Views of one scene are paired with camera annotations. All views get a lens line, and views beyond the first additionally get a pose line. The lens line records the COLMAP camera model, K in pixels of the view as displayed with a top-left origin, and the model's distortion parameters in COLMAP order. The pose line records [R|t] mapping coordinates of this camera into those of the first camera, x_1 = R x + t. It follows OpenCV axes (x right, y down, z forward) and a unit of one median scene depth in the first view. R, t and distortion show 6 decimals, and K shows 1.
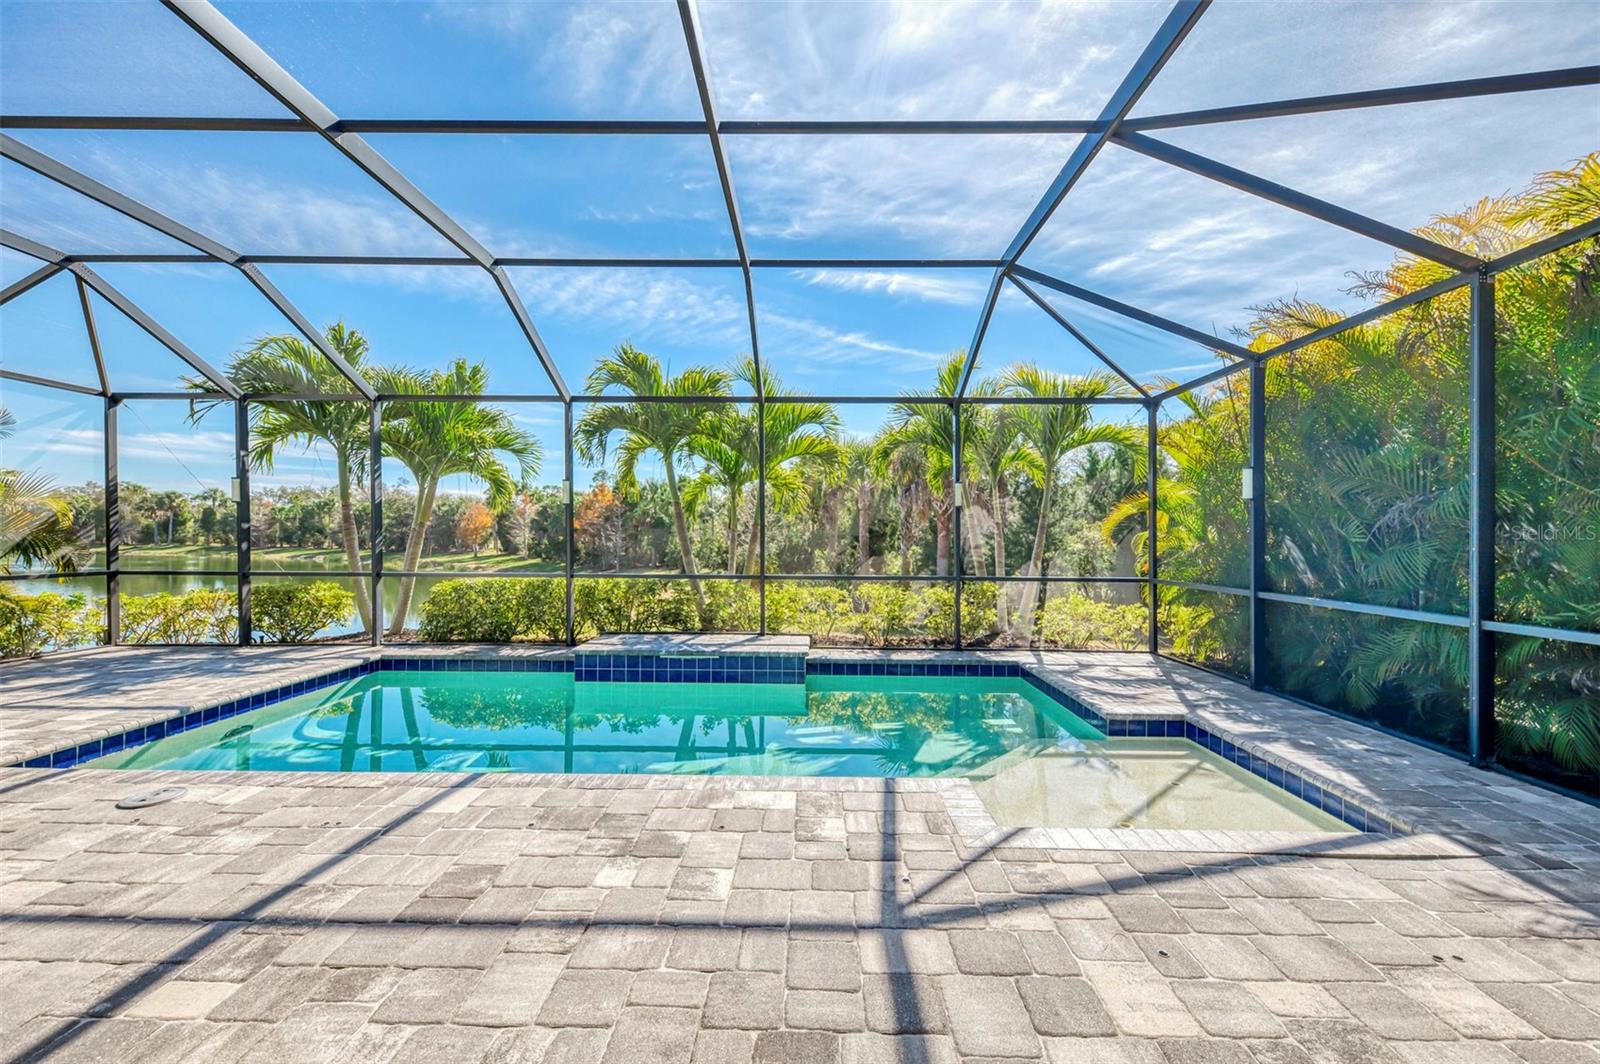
lens RADIAL K [[650.1, 0, 804.4], [0, 650.1, 541.6], [0, 0, 1]] dist [0.018912, -0.010459]
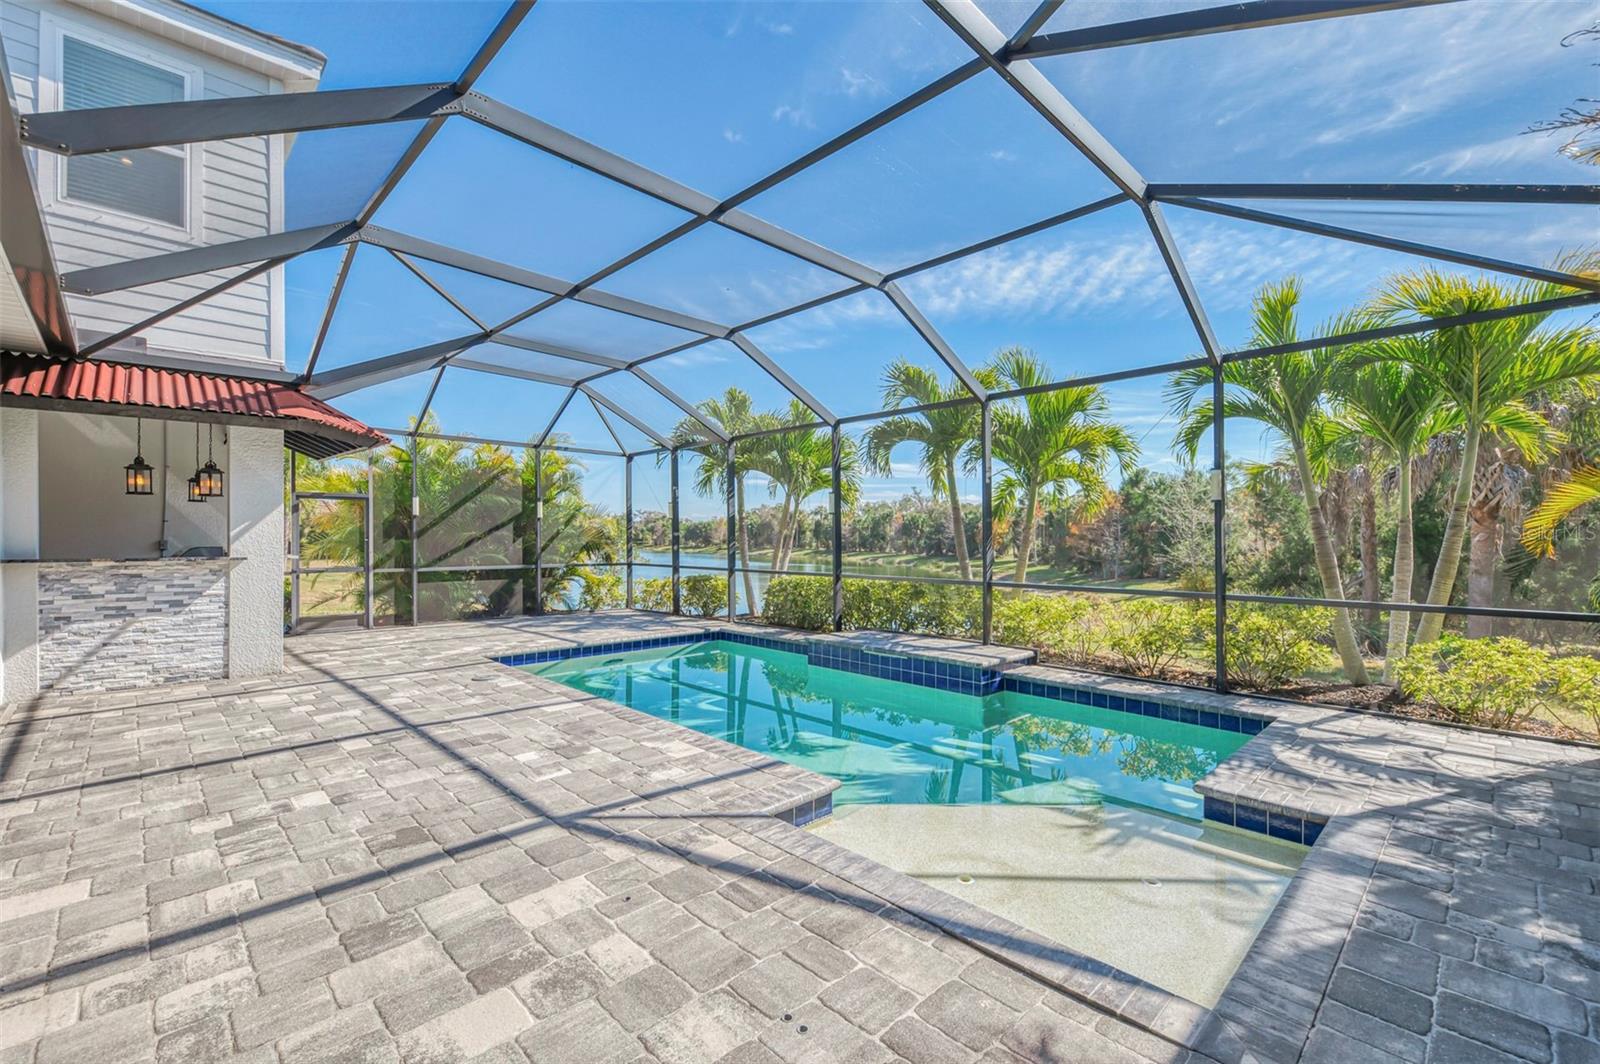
lens RADIAL K [[684.7, 0, 800.0], [0, 684.7, 532.0], [0, 0, 1]] dist [0.008105, -0.000027]
pose [[0.708037, -0.010495, -0.706097, 0.490000], [-0.006223, 0.999758, -0.021100, 0.002379], [0.706148, 0.019333, 0.707800, 0.105005]]
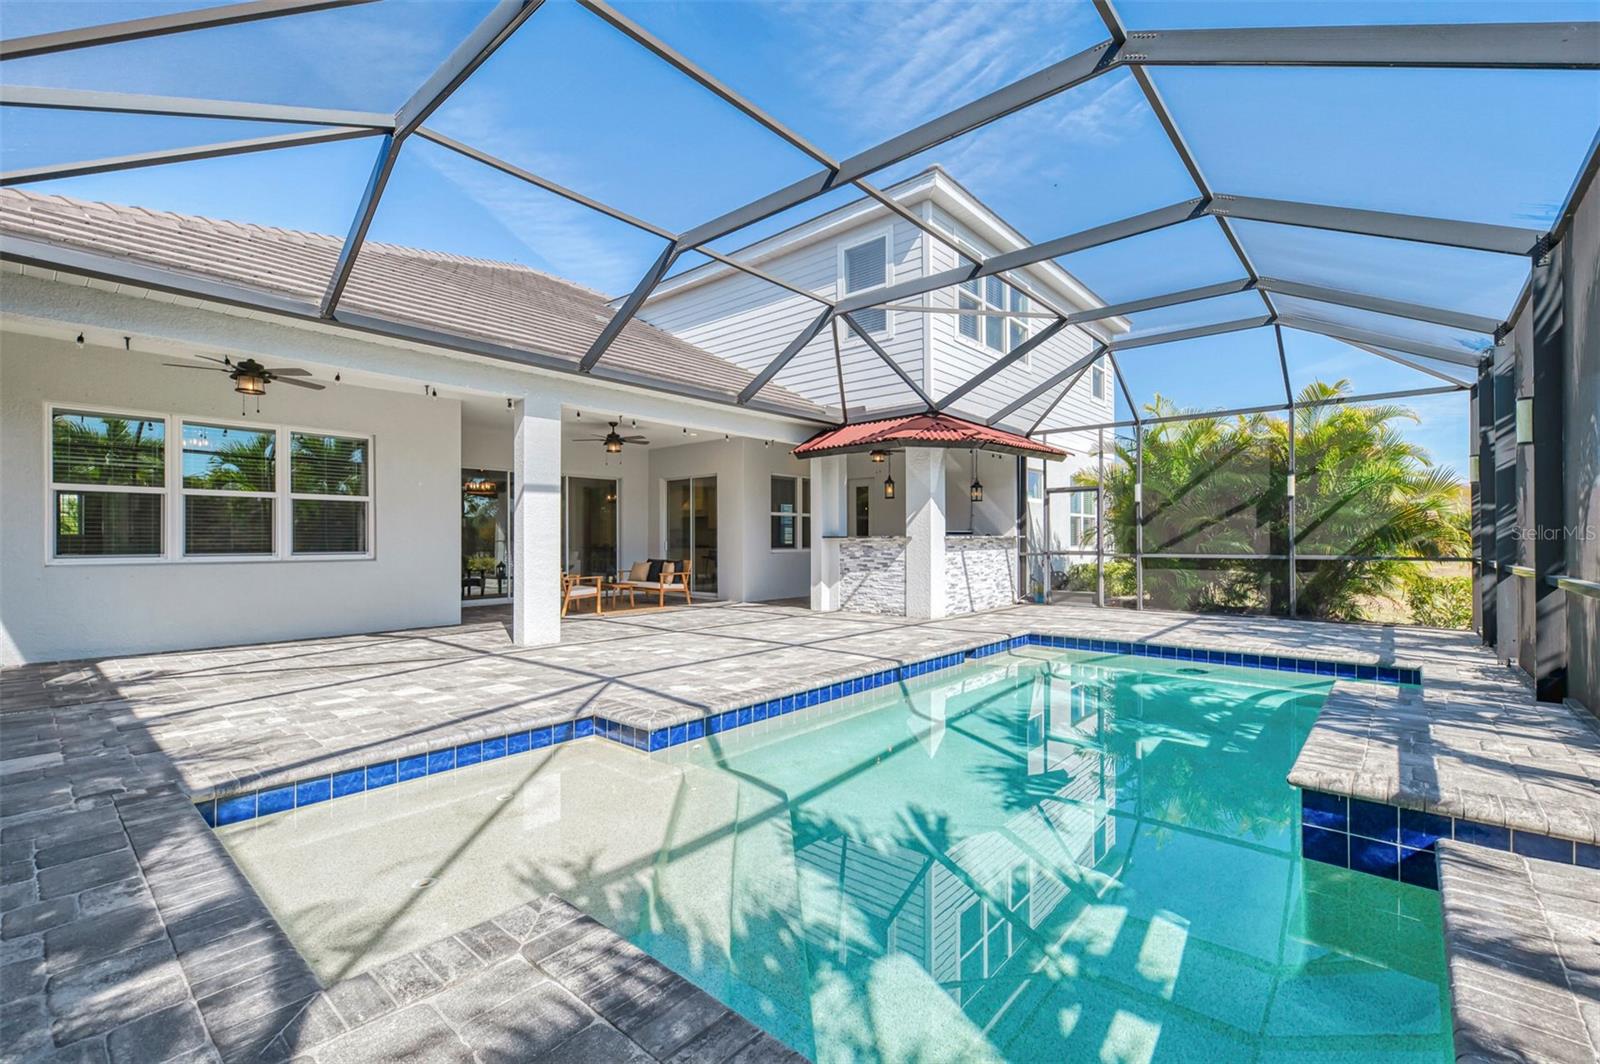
lens RADIAL K [[687.1, 0, 796.0], [0, 687.1, 534.4], [0, 0, 1]] dist [0.021046, -0.000017]
pose [[-0.653671, -0.012043, -0.756683, 0.491403], [-0.011228, 0.999918, -0.006214, 0.029371], [0.756696, 0.004434, -0.653752, 0.985386]]
